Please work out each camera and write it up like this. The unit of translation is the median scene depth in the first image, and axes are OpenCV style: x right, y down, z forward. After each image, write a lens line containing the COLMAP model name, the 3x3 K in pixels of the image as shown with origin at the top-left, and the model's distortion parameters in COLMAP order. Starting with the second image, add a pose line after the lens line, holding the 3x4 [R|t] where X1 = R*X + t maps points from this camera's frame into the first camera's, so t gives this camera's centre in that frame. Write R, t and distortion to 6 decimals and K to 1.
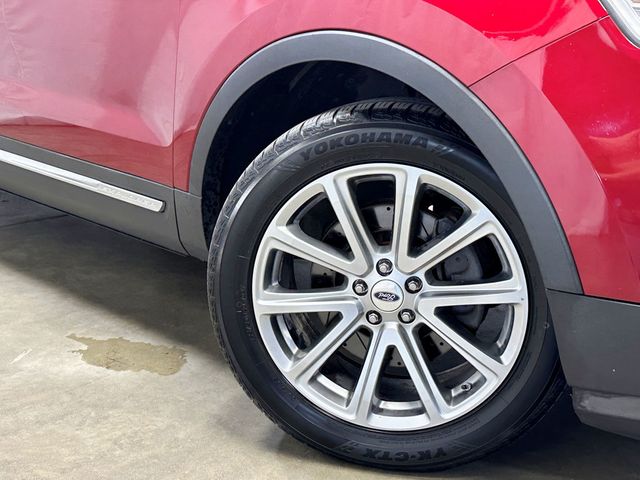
lens RADIAL K [[827.3, 0, 321.0], [0, 827.3, 236.7], [0, 0, 1]] dist [0.060630, 0.000000]
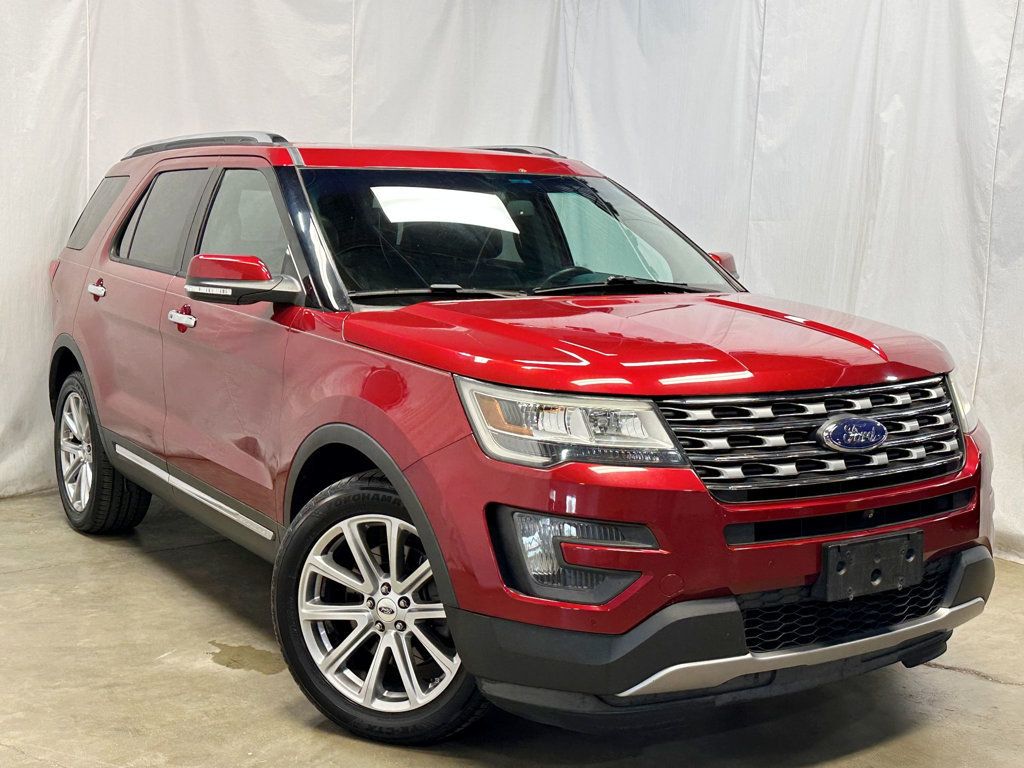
lens RADIAL K [[1323.6, 0, 514.5], [0, 1323.6, 380.7], [0, 0, 1]] dist [0.060630, 0.000000]
pose [[0.975612, 0.016672, -0.218868, 0.756316], [-0.047765, 0.989342, -0.137553, -0.012423], [0.214242, 0.144653, 0.966010, -1.131437]]
